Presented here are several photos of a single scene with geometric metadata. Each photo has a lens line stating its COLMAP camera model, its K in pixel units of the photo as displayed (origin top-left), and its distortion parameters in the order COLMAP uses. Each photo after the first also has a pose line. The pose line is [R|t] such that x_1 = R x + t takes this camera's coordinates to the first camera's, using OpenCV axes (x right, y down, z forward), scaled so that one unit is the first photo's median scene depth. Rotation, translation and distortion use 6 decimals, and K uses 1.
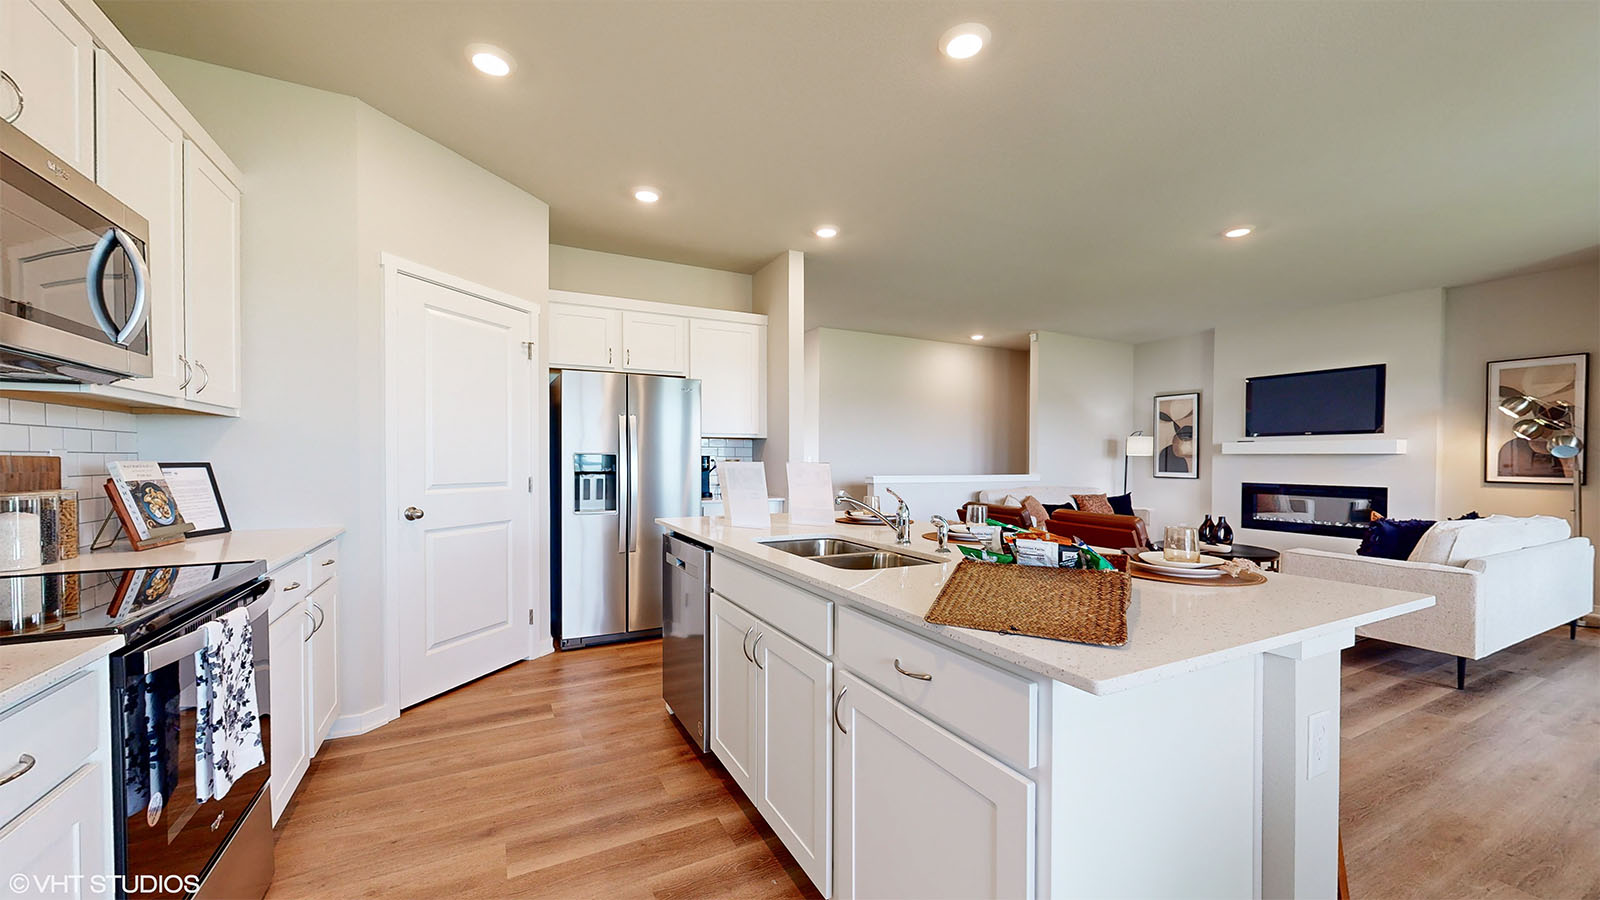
lens RADIAL K [[589.9, 0, 801.8], [0, 589.9, 455.2], [0, 0, 1]] dist [0.000028, 0.005472]
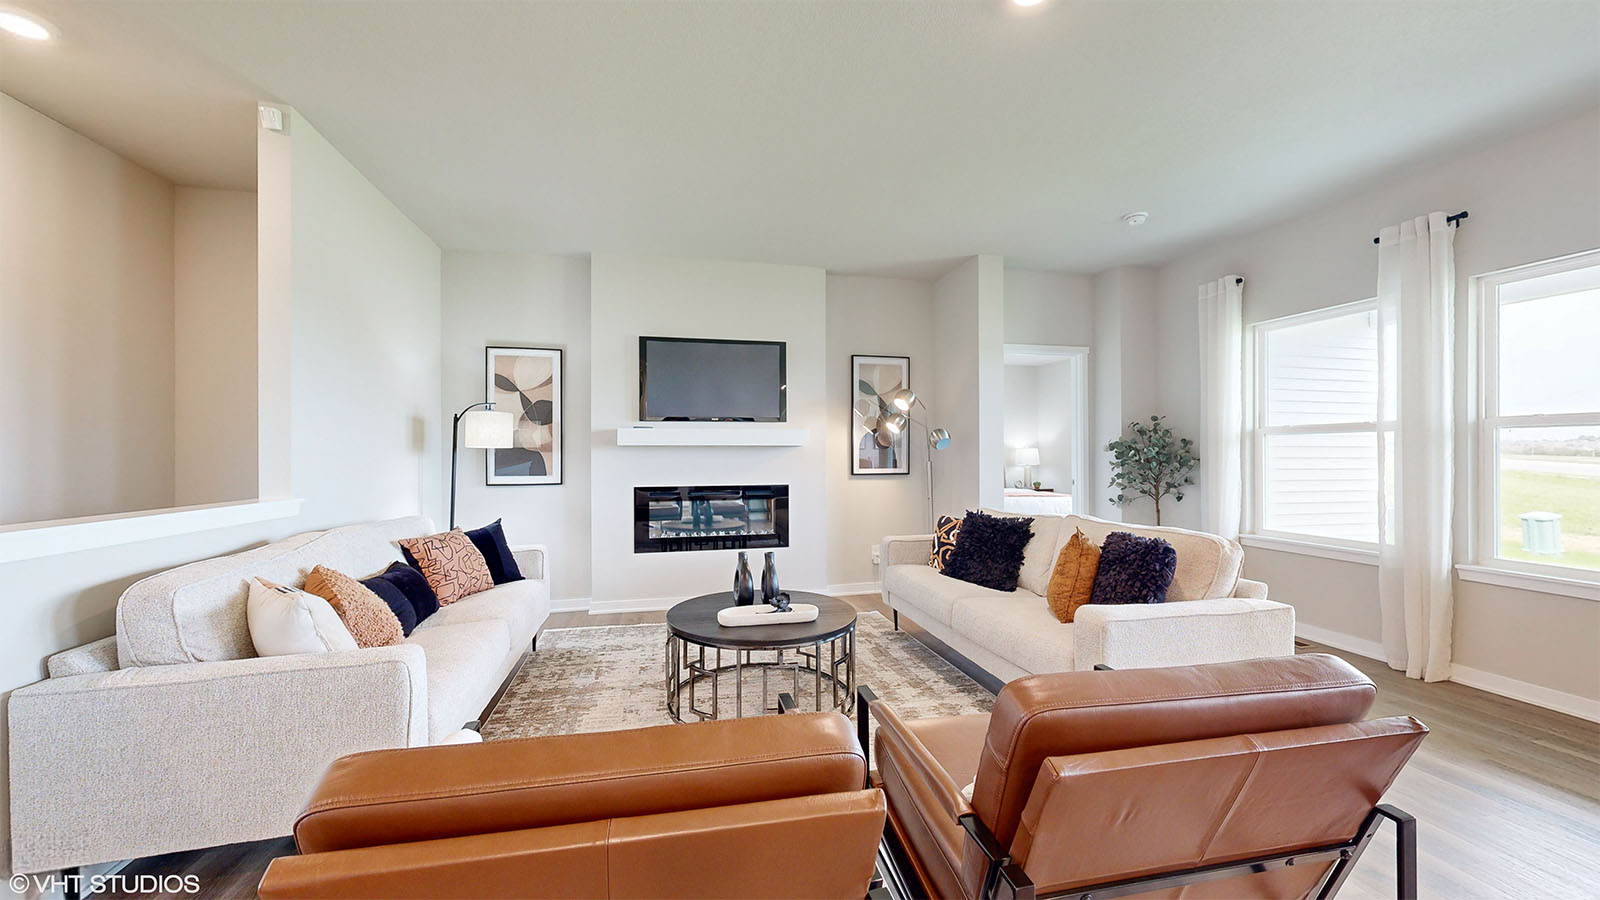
lens RADIAL K [[589.9, 0, 801.8], [0, 589.9, 455.2], [0, 0, 1]] dist [0.000028, 0.005472]
pose [[0.258481, -0.009706, 0.965968, 0.130064], [-0.000350, 0.999949, 0.010141, 0.001949], [-0.966016, -0.002959, 0.258465, 0.619147]]
